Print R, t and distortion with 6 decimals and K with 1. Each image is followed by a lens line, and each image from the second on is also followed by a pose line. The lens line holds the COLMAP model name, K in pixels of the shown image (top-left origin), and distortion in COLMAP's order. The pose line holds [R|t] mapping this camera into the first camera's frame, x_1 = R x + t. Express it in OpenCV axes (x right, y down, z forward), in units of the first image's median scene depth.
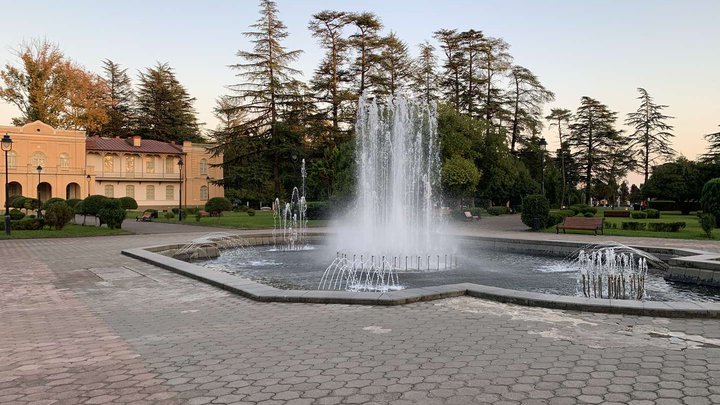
lens RADIAL K [[557.5, 0, 360.0], [0, 557.5, 202.5], [0, 0, 1]] dist [0.006282, 0.001506]
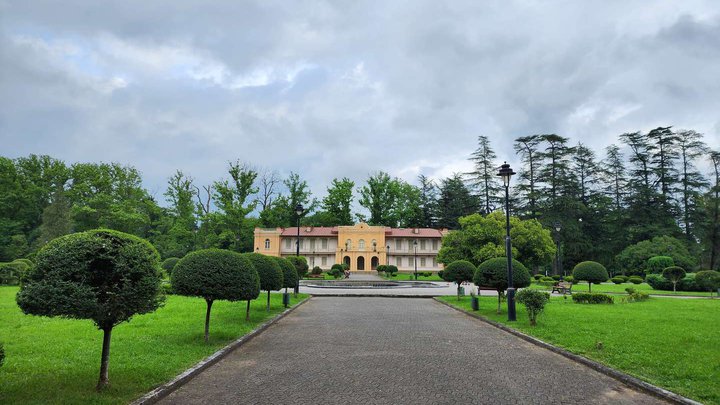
lens RADIAL K [[557.5, 0, 360.0], [0, 557.5, 202.5], [0, 0, 1]] dist [0.006282, 0.001506]
pose [[0.779626, -0.067113, -0.622639, 0.473198], [-0.017259, 0.991561, -0.128489, 0.017064], [0.626008, 0.110920, 0.771888, -0.336500]]
